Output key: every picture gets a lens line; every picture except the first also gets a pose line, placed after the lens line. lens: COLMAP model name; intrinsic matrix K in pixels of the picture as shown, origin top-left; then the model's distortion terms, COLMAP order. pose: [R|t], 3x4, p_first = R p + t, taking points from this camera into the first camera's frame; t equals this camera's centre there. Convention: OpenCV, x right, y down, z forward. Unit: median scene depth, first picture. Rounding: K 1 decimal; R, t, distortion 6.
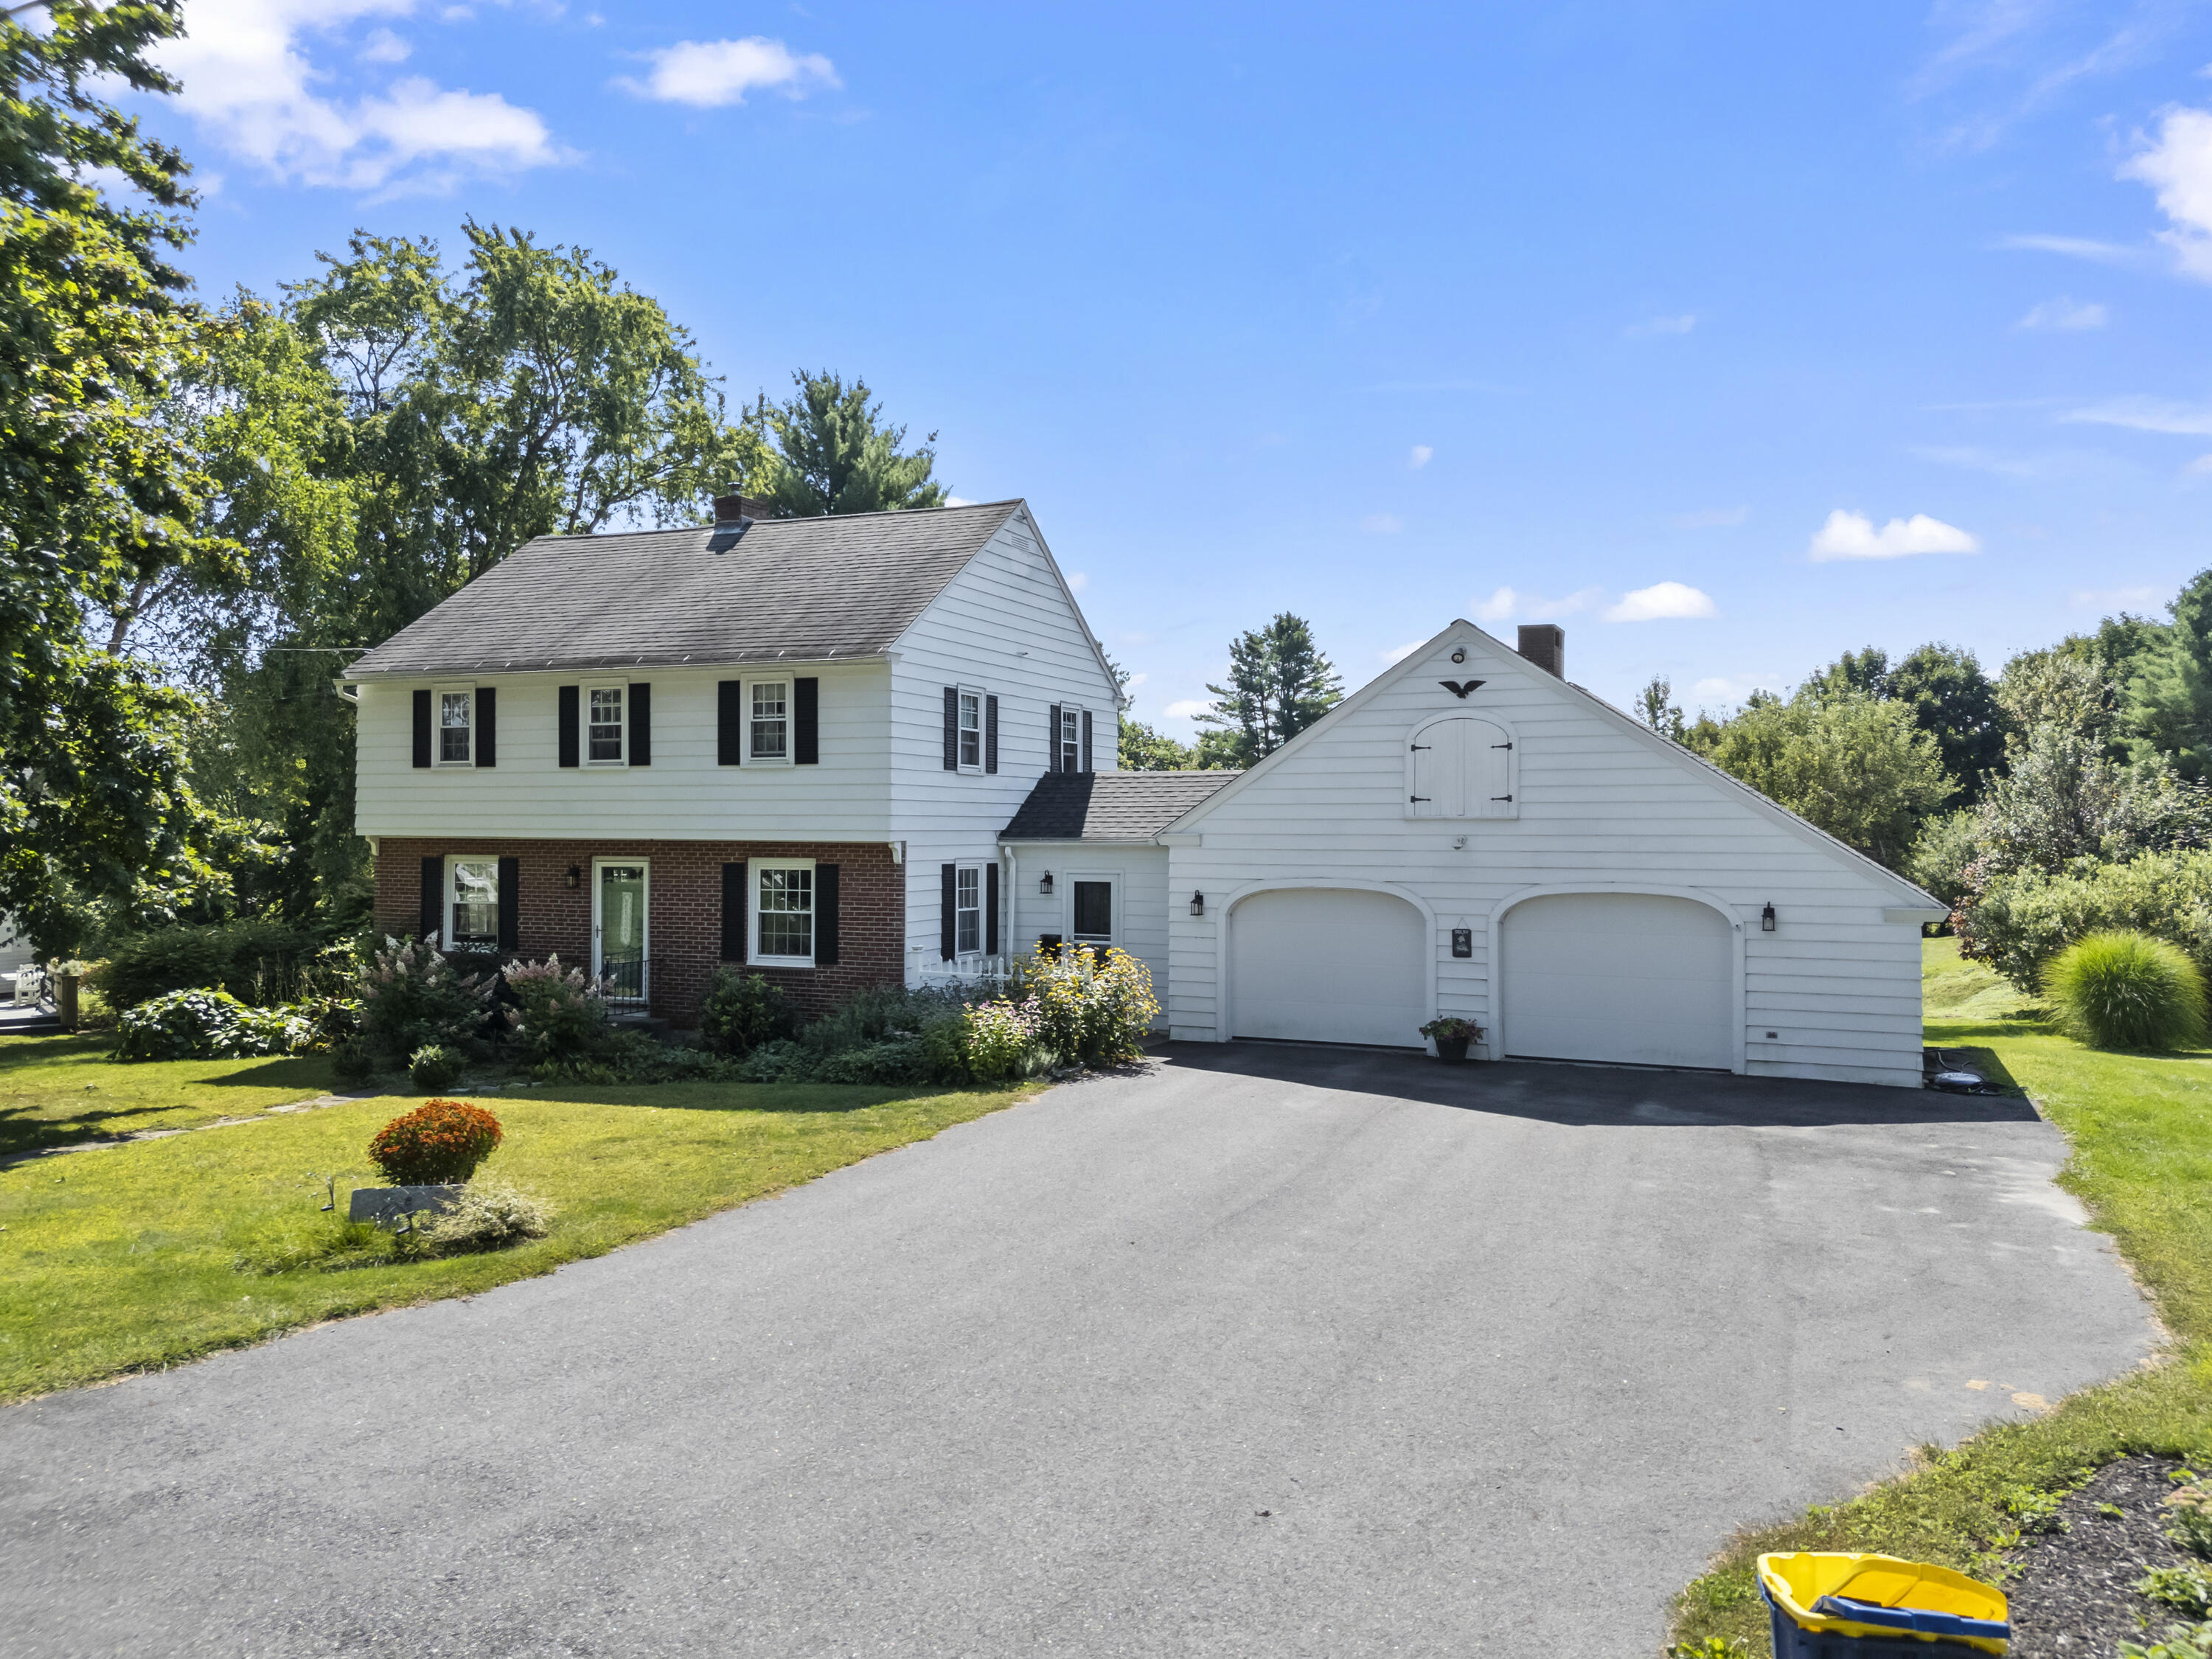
lens RADIAL K [[1606.6, 0, 1106.0], [0, 1606.6, 829.5], [0, 0, 1]] dist [0.150215, 0.000333]
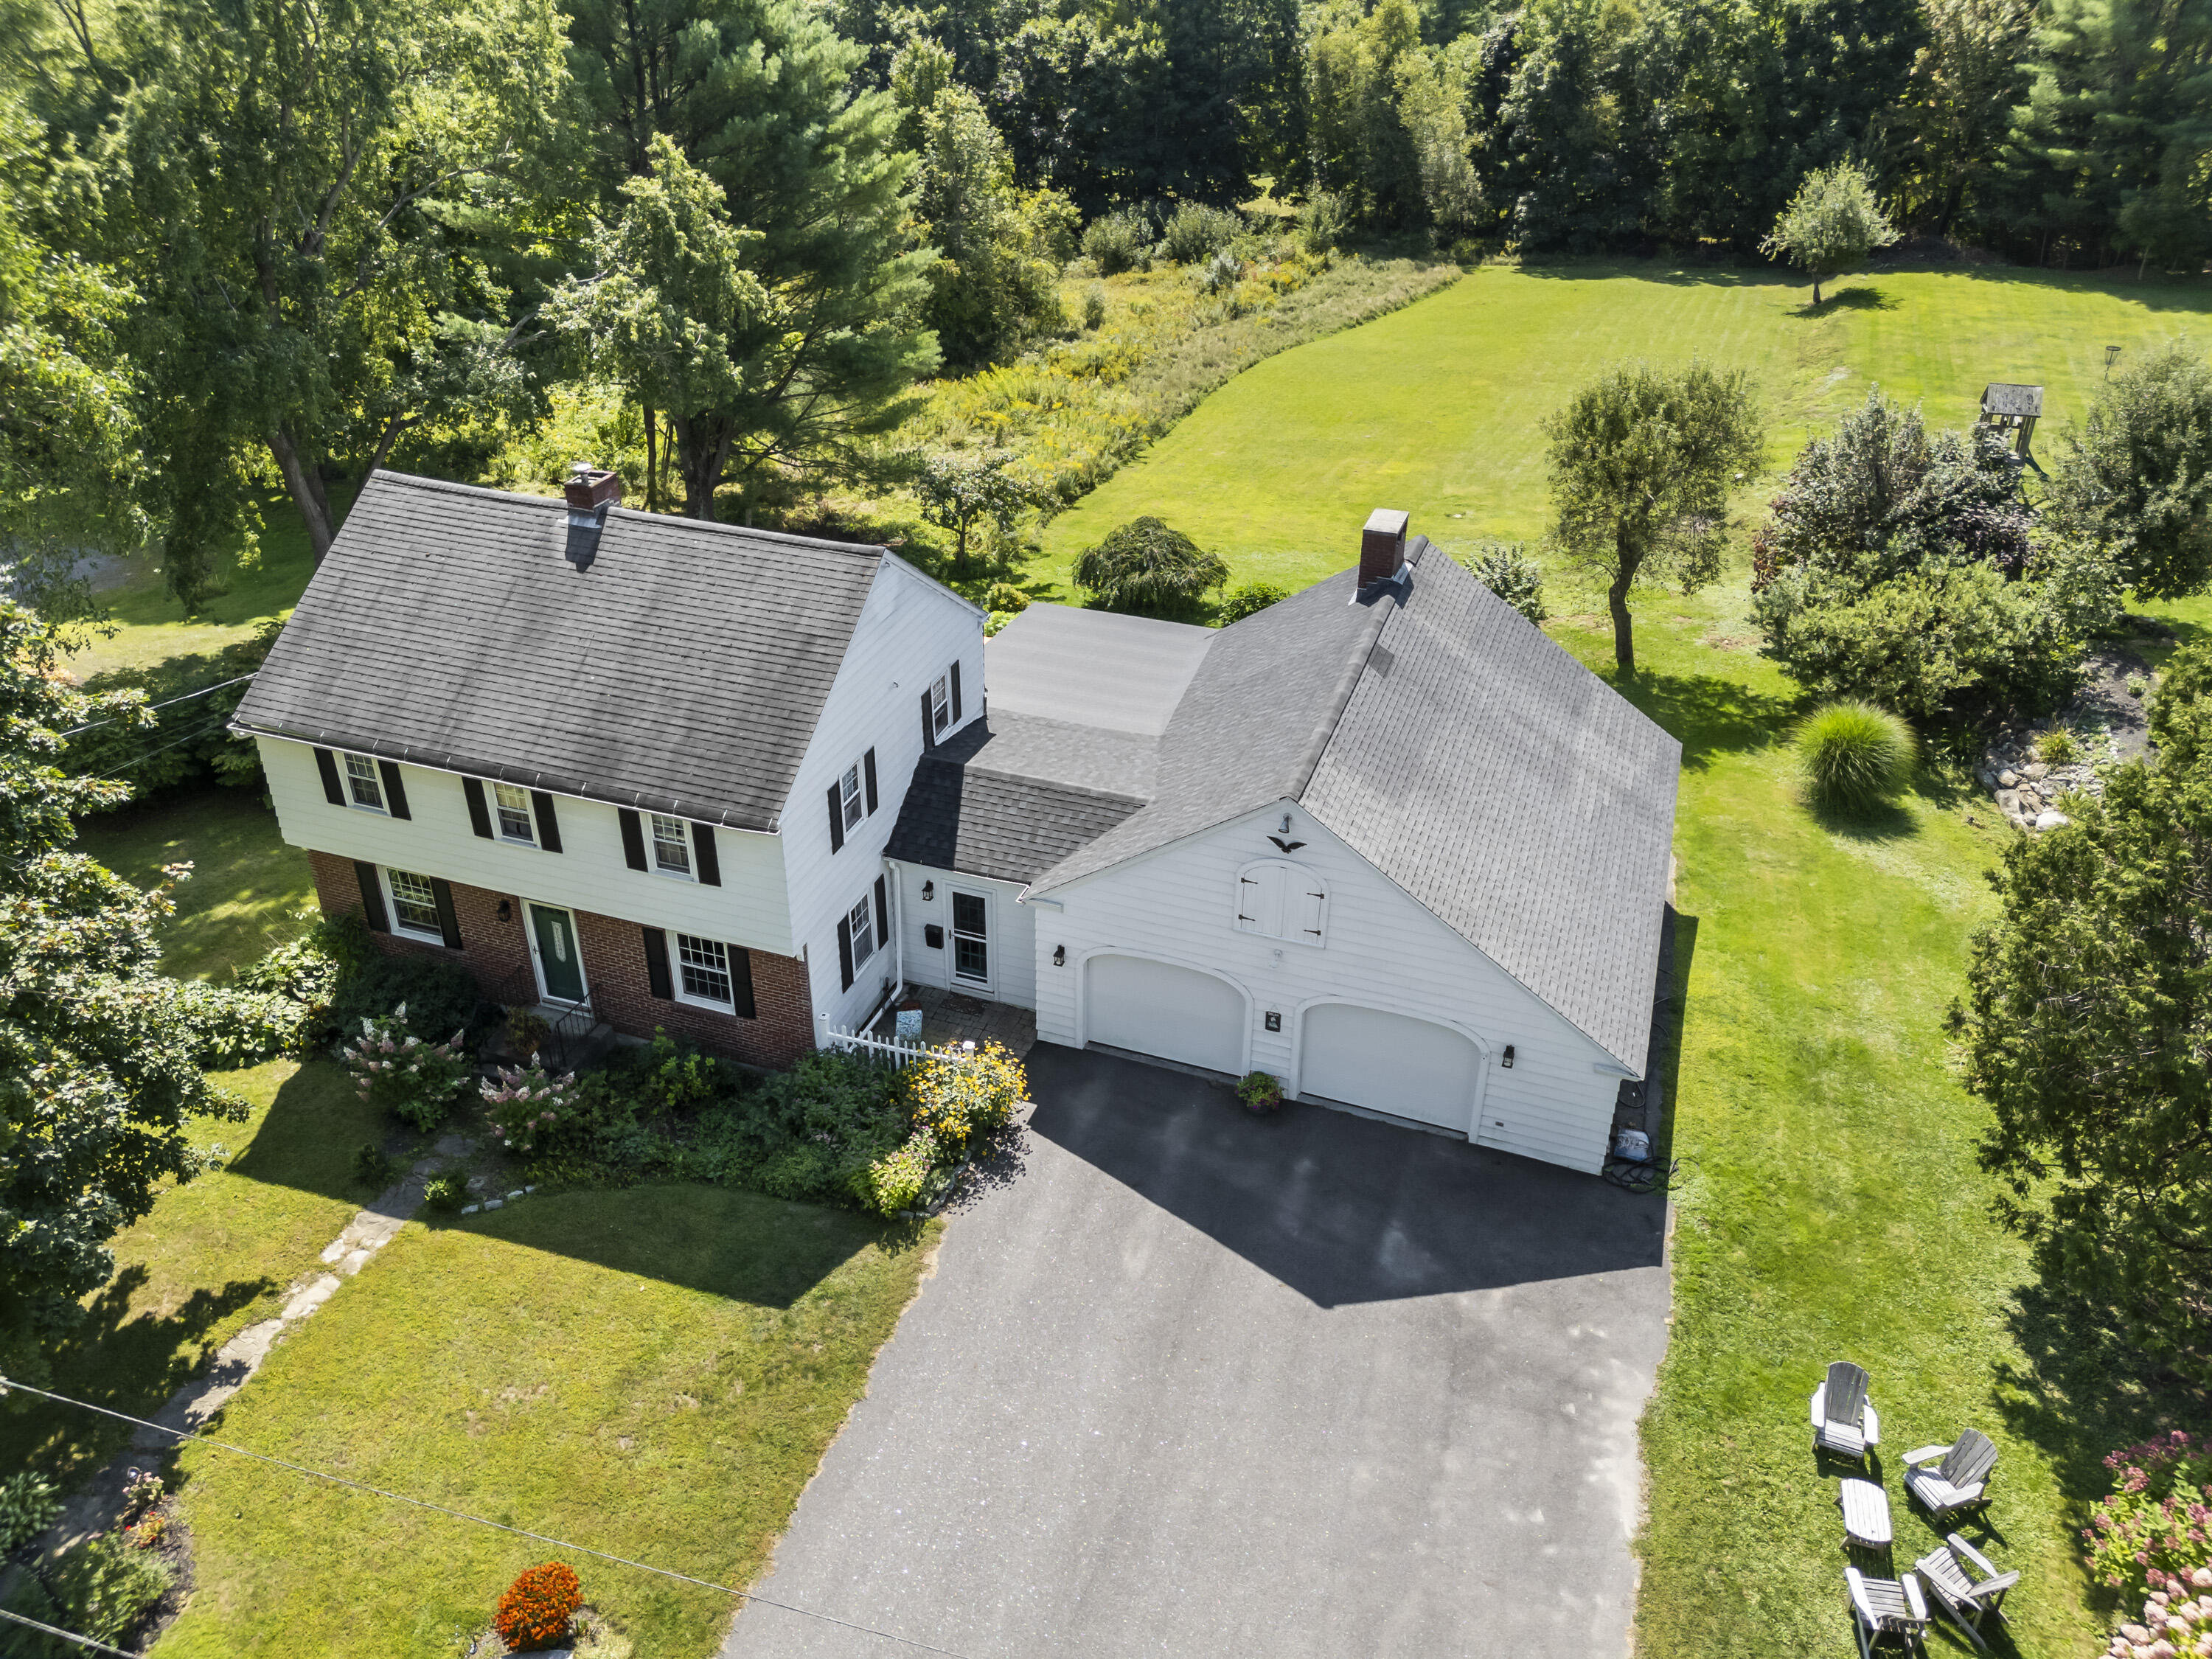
lens RADIAL K [[1617.9, 0, 1106.0], [0, 1617.9, 829.5], [0, 0, 1]] dist [0.109725, -0.001674]
pose [[0.996876, -0.034215, 0.071182, 0.009559], [-0.007360, 0.857119, 0.515066, -0.645207], [-0.078634, -0.513981, 0.854190, 0.029489]]
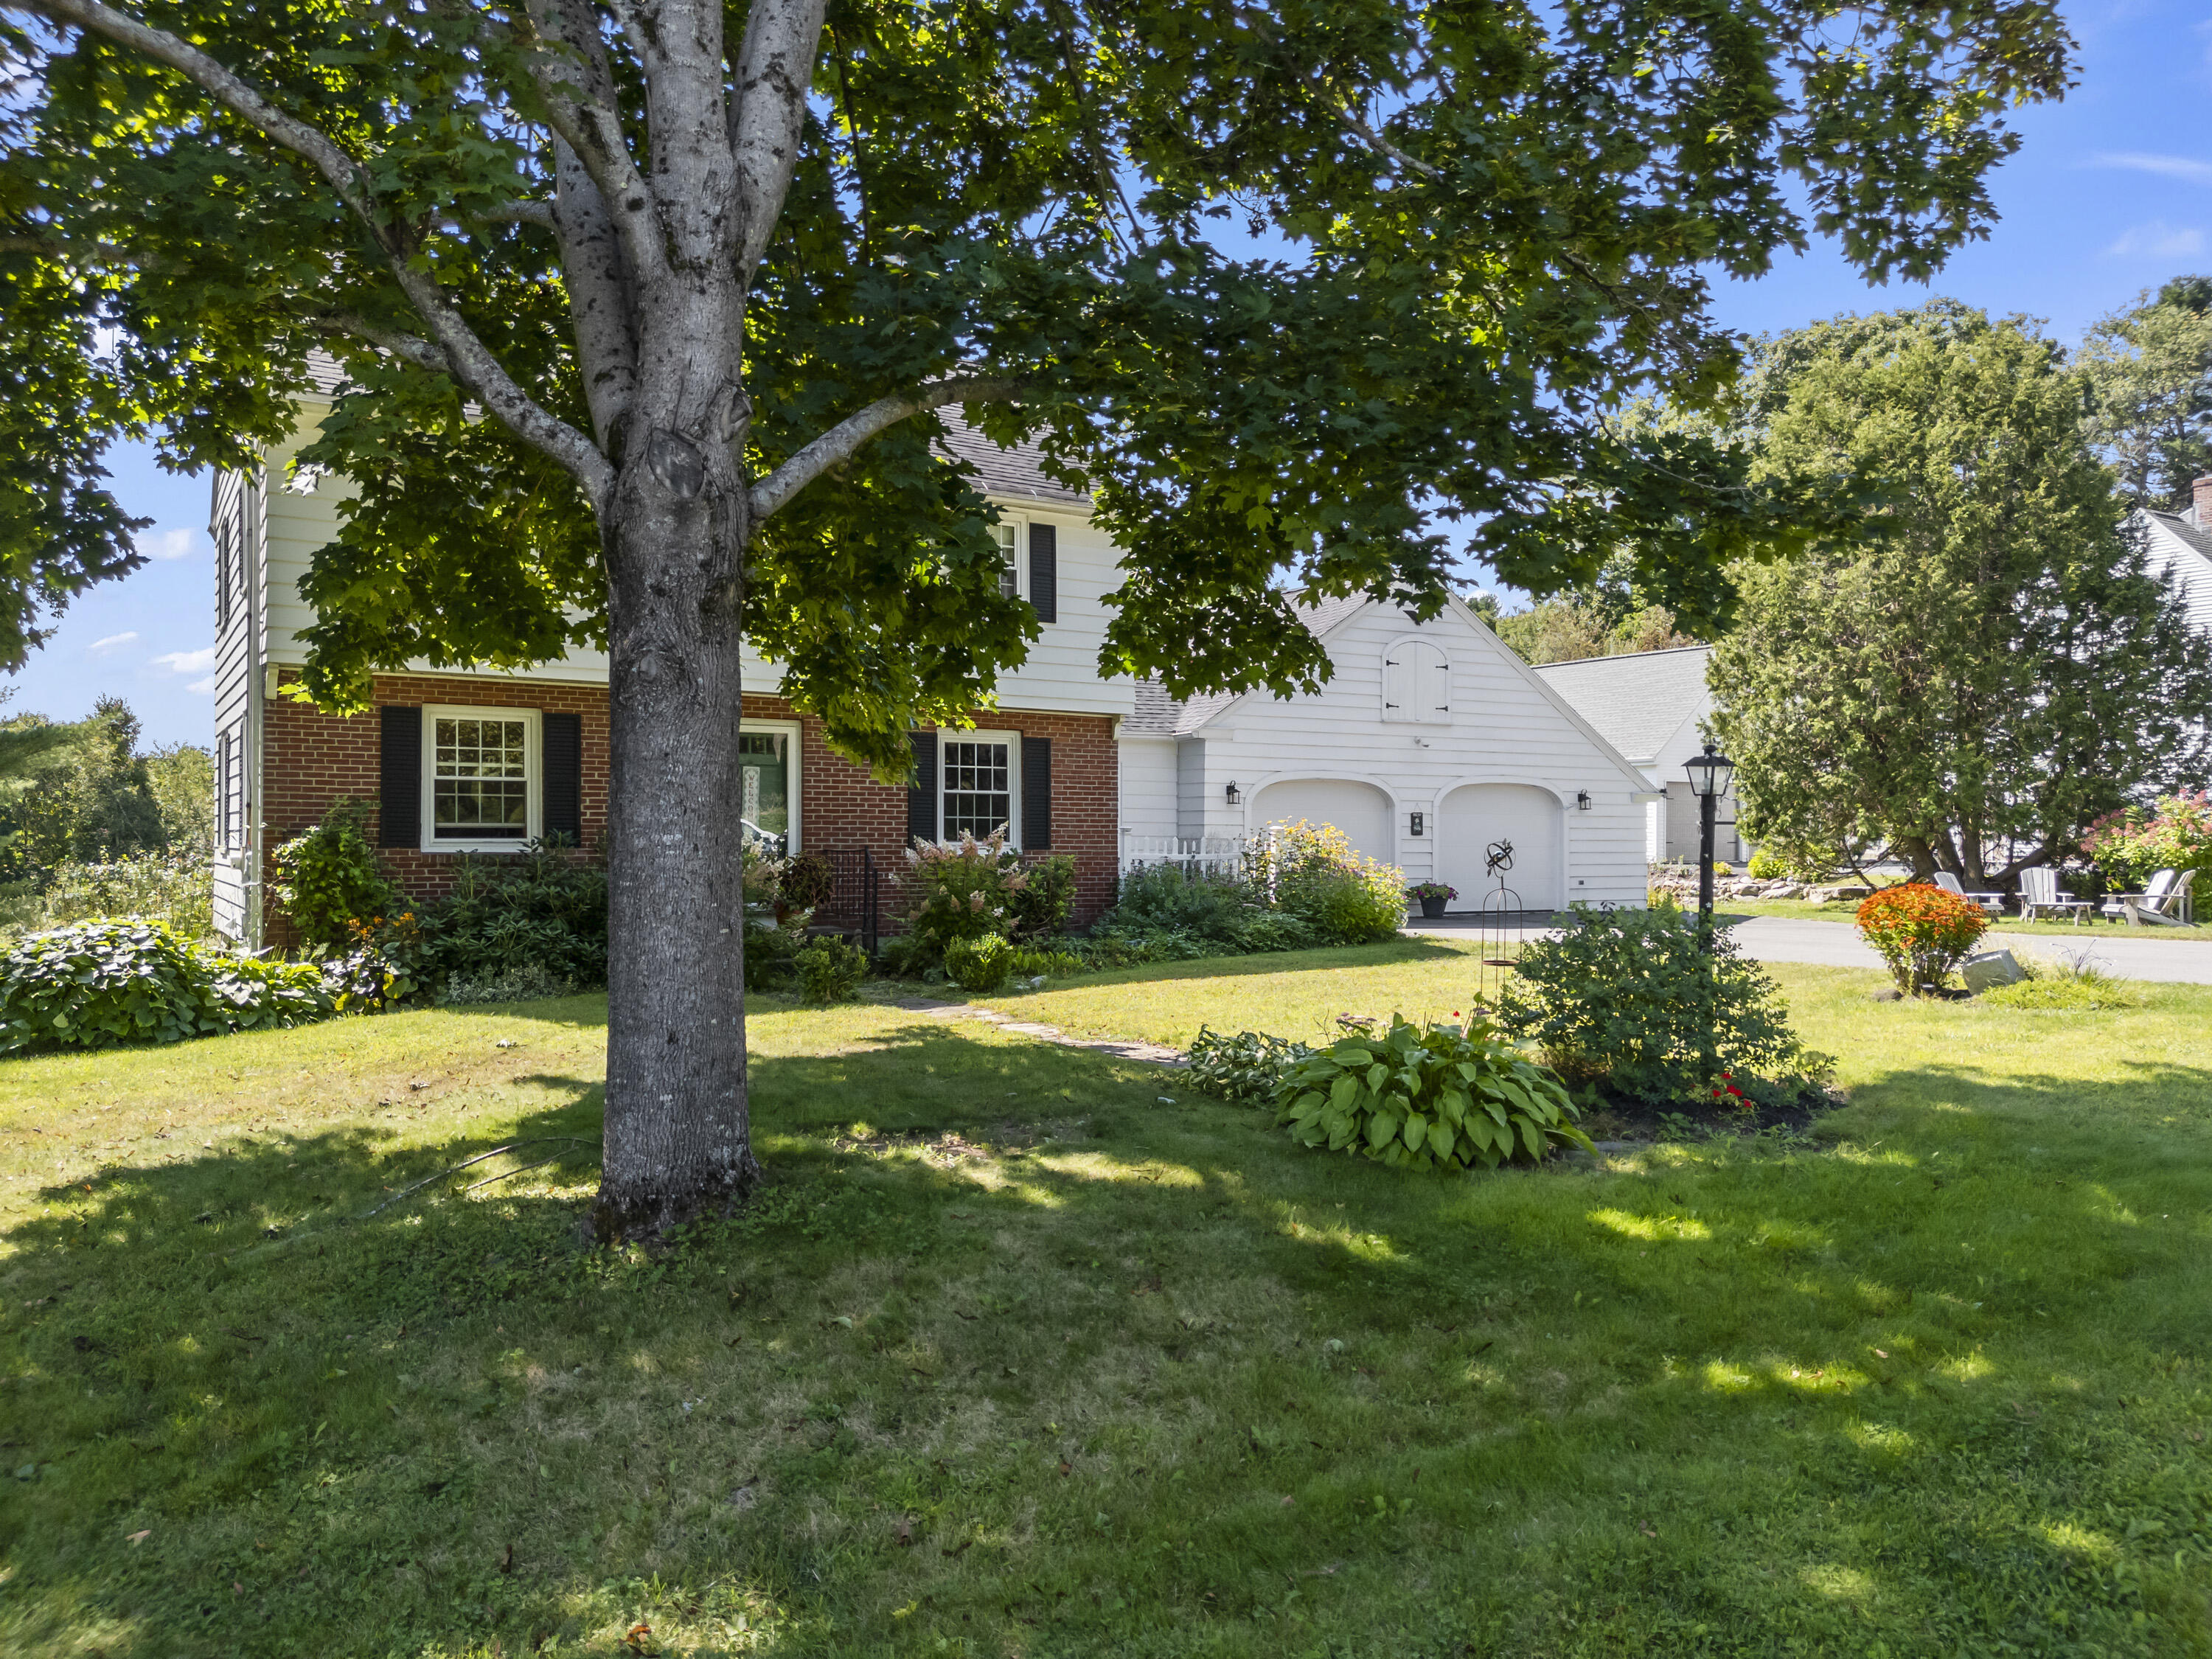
lens RADIAL K [[1606.6, 0, 1106.0], [0, 1606.6, 829.5], [0, 0, 1]] dist [0.150215, 0.000333]
pose [[0.571149, 0.004841, 0.820832, -0.868319], [0.008639, 0.999892, -0.011908, 0.081575], [-0.820801, 0.013893, 0.571046, 0.458973]]
